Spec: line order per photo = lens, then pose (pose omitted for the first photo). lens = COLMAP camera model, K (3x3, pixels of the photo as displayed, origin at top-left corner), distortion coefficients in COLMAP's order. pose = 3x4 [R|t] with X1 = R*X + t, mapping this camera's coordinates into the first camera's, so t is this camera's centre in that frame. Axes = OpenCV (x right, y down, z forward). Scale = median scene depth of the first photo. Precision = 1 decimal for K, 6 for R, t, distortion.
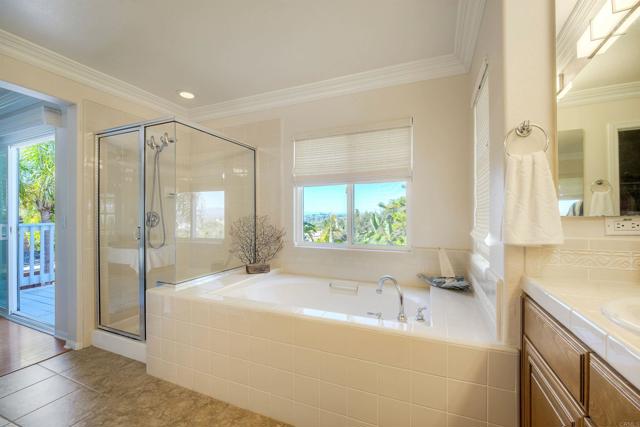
lens RADIAL K [[265.6, 0, 321.7], [0, 265.6, 214.8], [0, 0, 1]] dist [-0.007989, -0.000321]
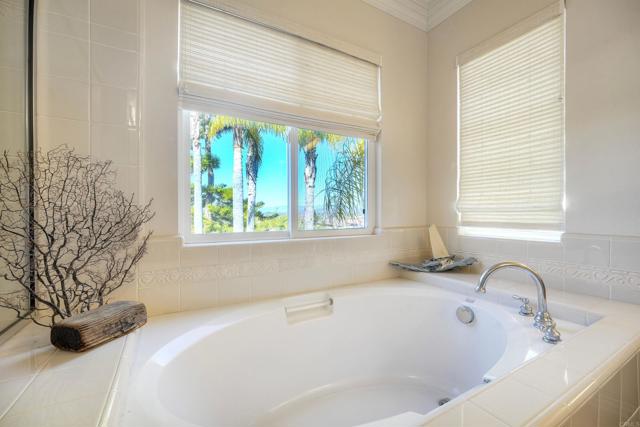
lens RADIAL K [[265.6, 0, 321.7], [0, 265.6, 214.8], [0, 0, 1]] dist [-0.007989, -0.000321]
pose [[0.613708, -0.006097, 0.789510, -0.329687], [0.000160, 0.999971, 0.007598, 0.073313], [-0.789533, -0.004536, 0.613691, 0.621422]]
